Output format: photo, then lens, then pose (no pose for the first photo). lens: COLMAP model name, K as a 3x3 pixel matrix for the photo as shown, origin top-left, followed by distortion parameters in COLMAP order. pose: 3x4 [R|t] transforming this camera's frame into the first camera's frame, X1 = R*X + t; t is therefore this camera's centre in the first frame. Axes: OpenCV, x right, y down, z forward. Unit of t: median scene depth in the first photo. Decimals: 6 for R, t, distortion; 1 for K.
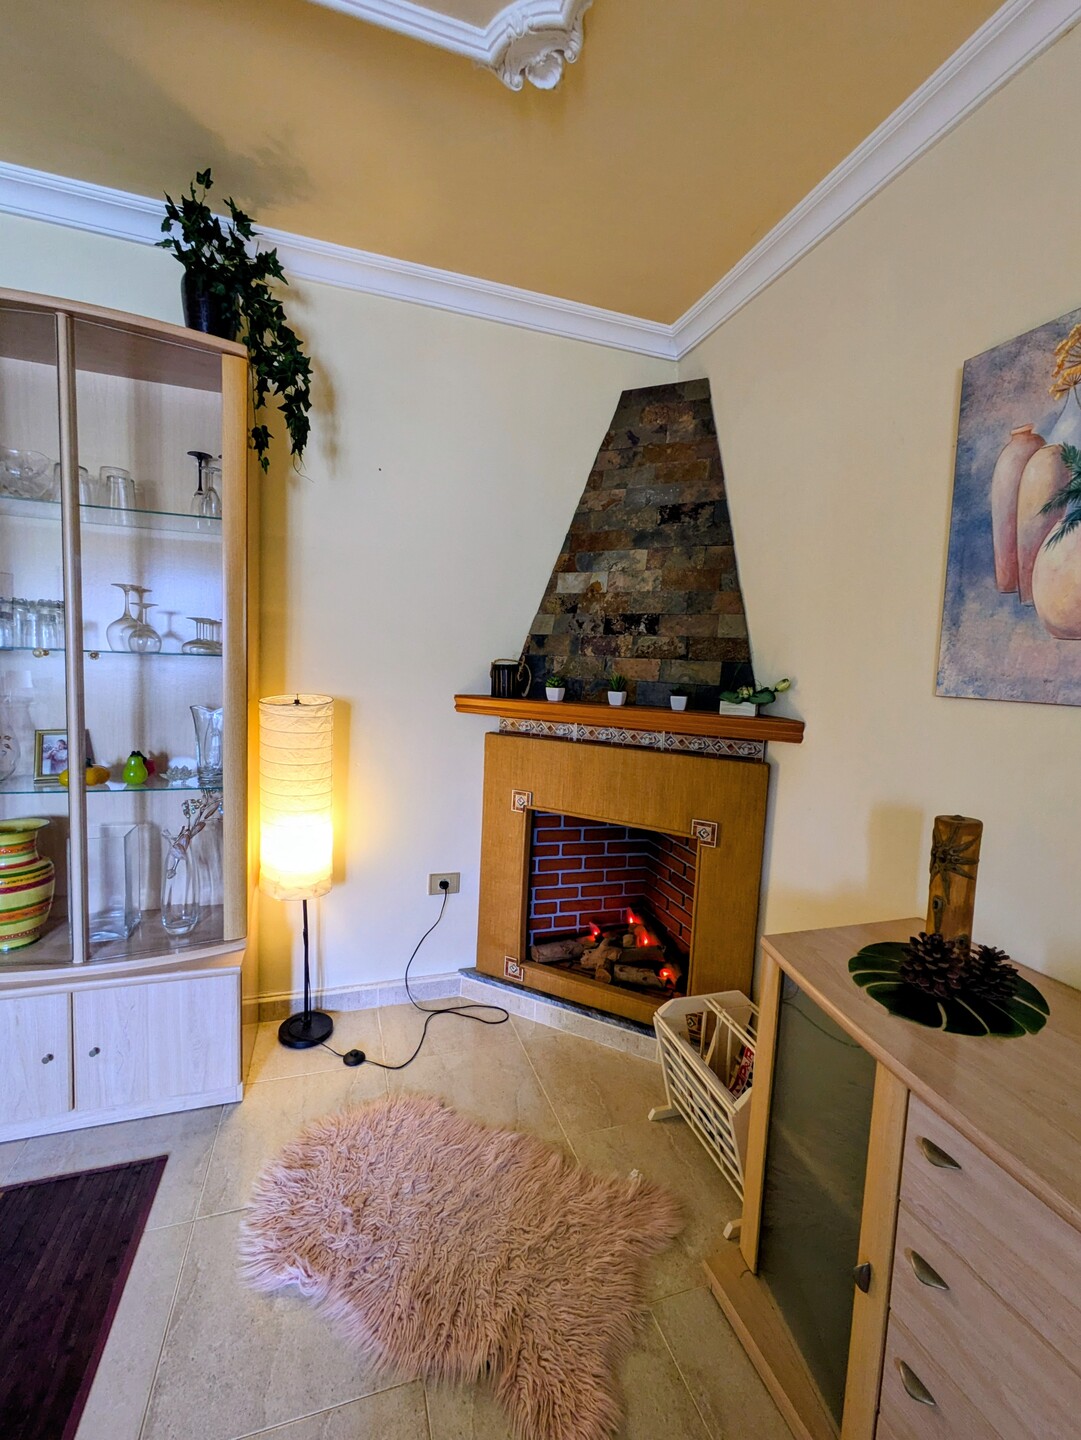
lens RADIAL K [[611.9, 0, 532.7], [0, 611.9, 714.2], [0, 0, 1]] dist [0.000256, 0.000719]
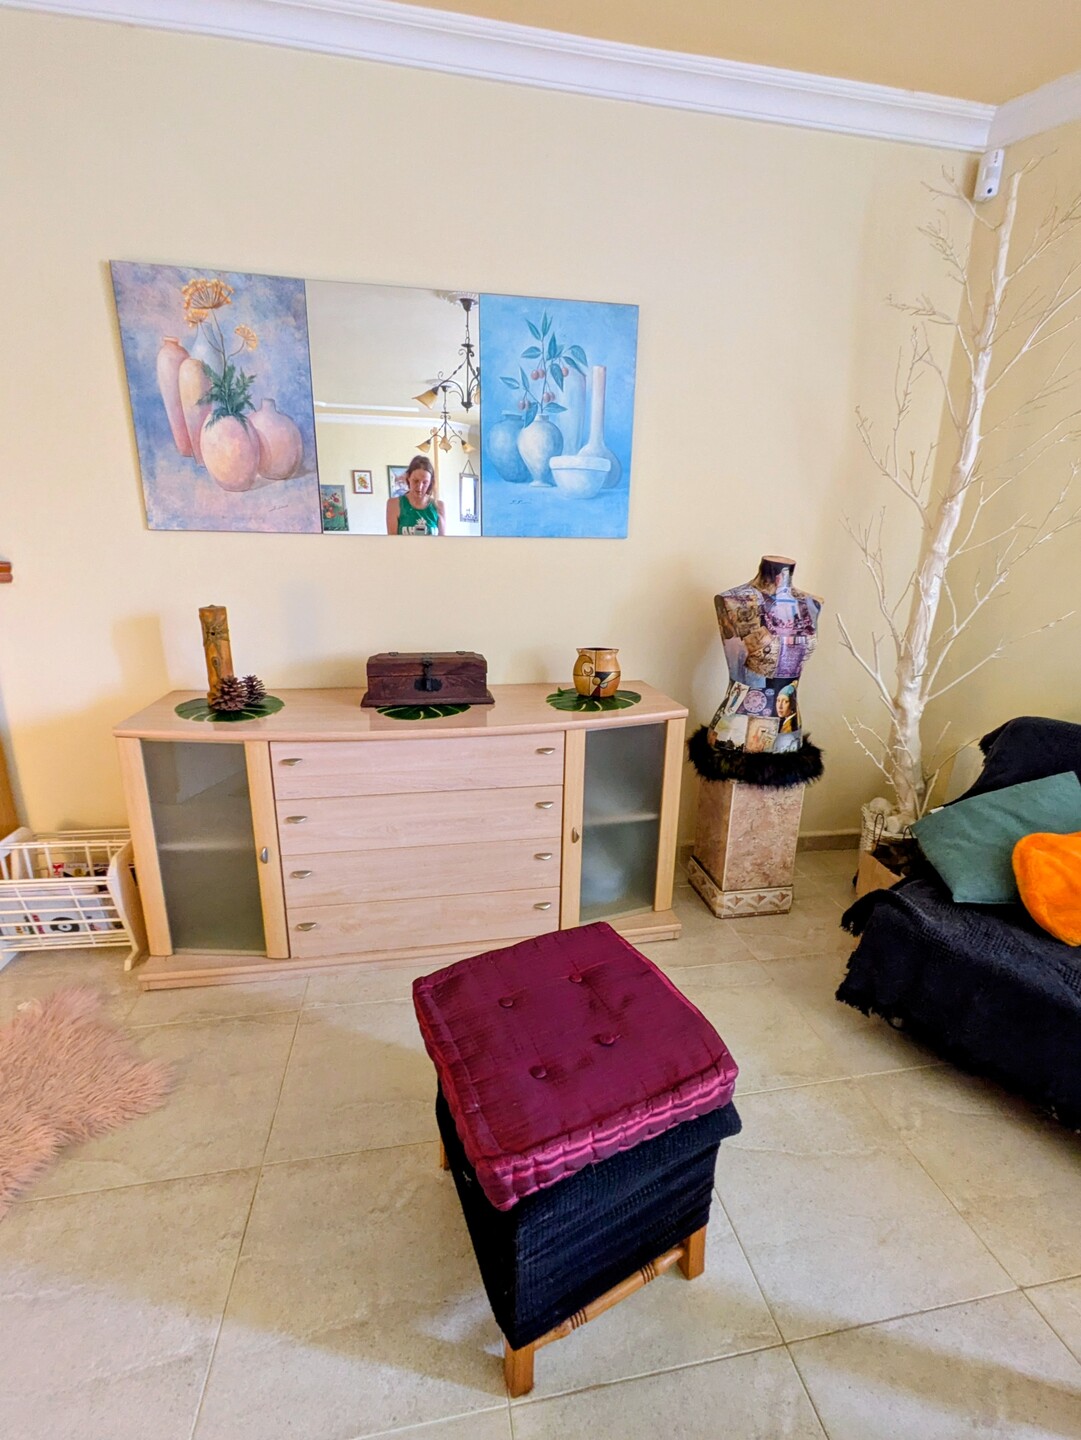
lens RADIAL K [[611.9, 0, 540.0], [0, 611.9, 706.4], [0, 0, 1]] dist [0.000256, 0.000719]
pose [[0.140413, -0.295781, 0.944880, -0.711154], [0.071790, 0.954864, 0.288238, 0.018139], [-0.987487, 0.027361, 0.155310, -0.080465]]
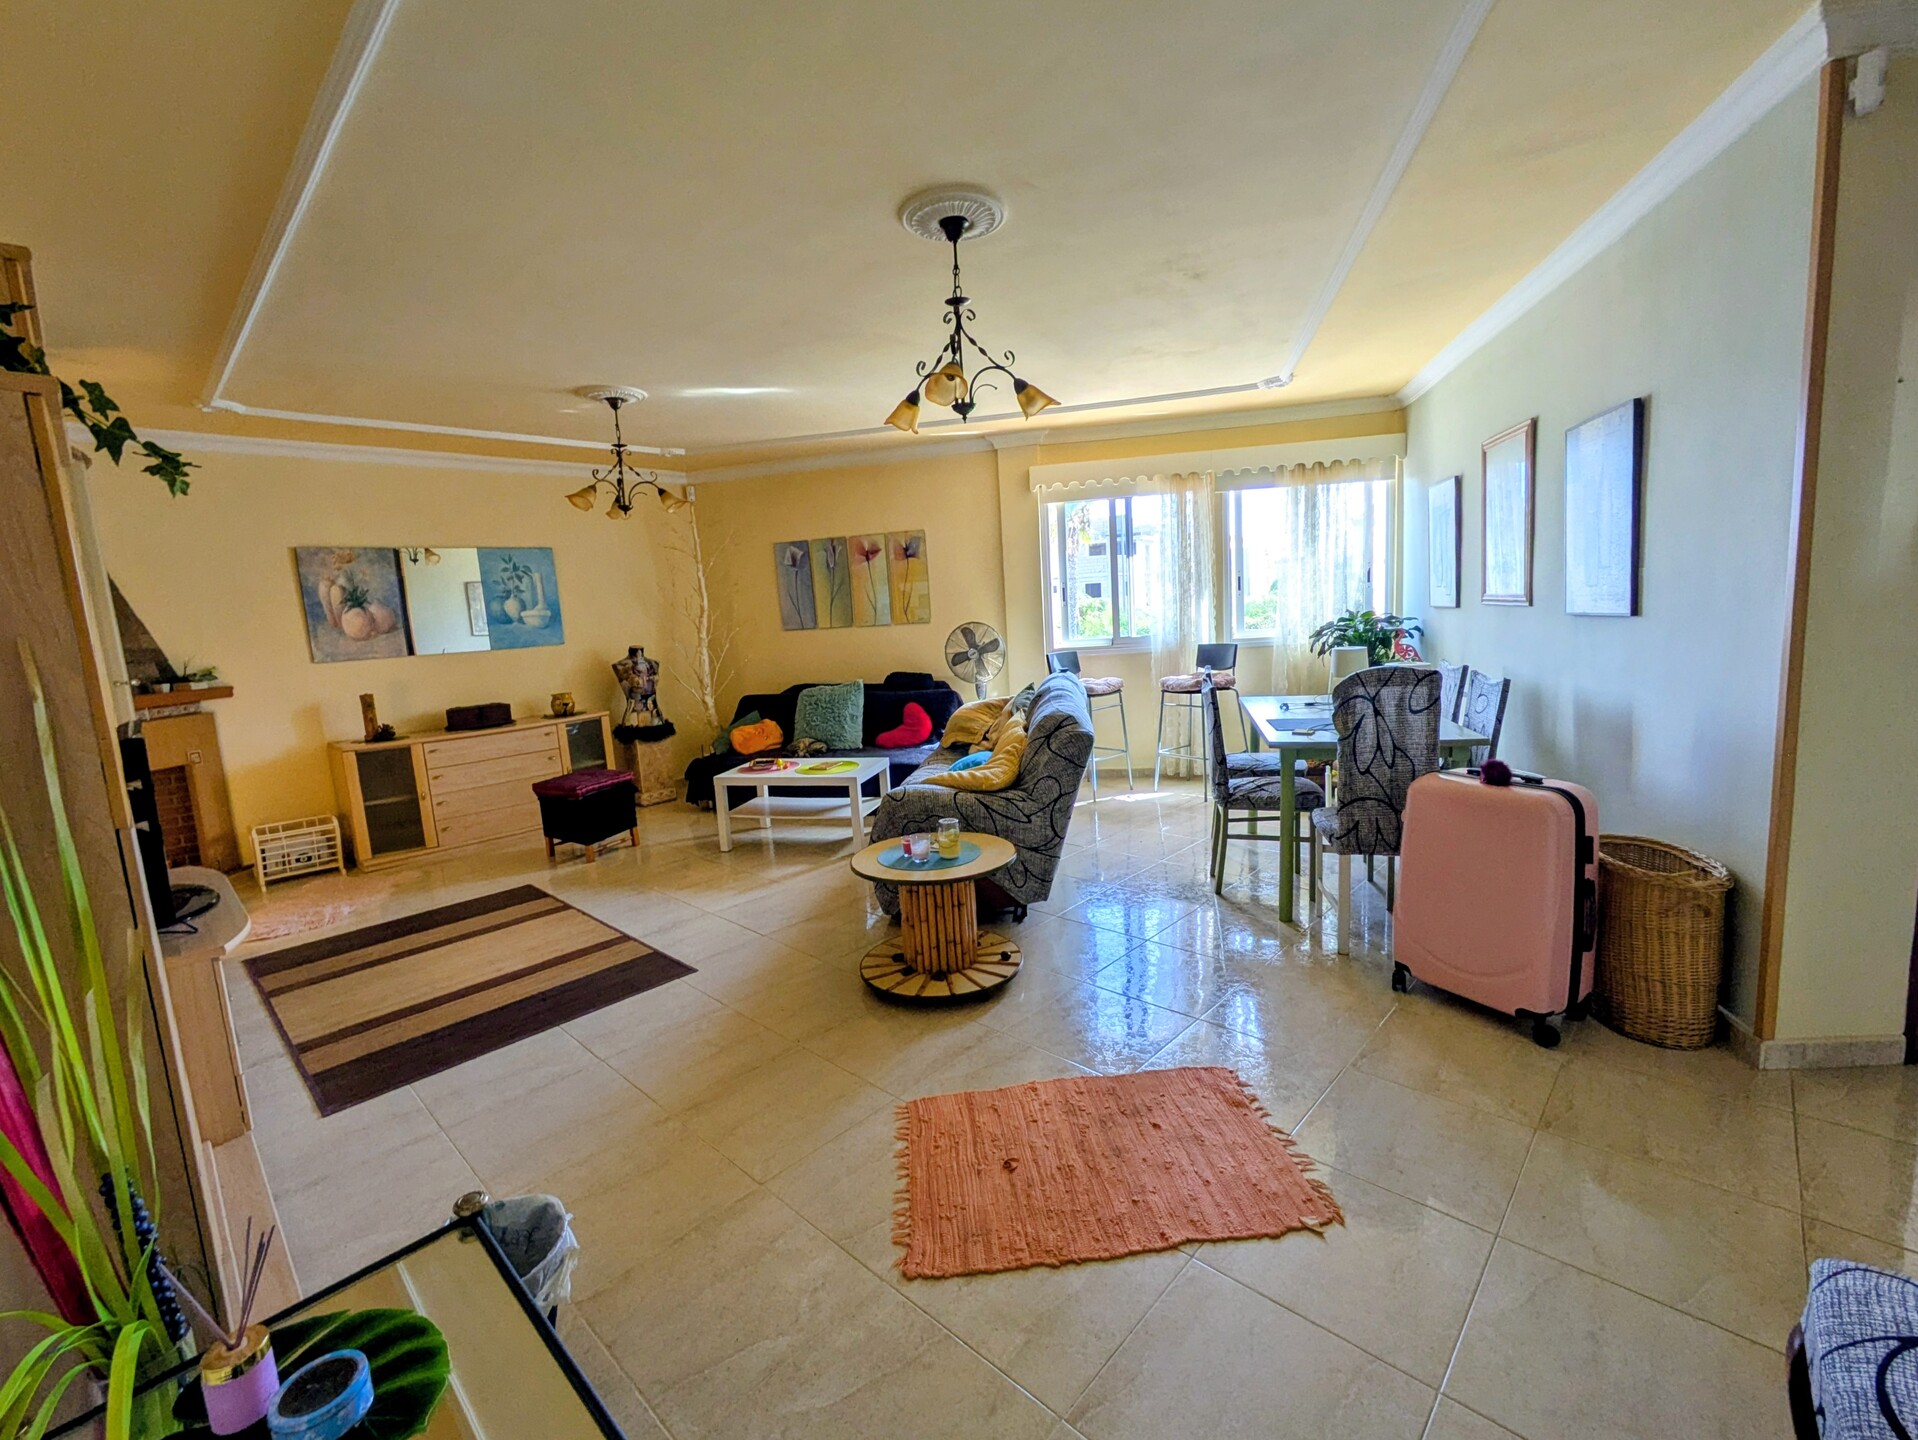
lens RADIAL K [[815.1, 0, 958.2], [0, 815.1, 718.1], [0, 0, 1]] dist [0.000256, 0.000719]
pose [[-0.484638, -0.125321, 0.865691, -4.509733], [0.118607, 0.971128, 0.206984, -0.231388], [-0.866636, 0.202989, -0.455782, 0.216432]]
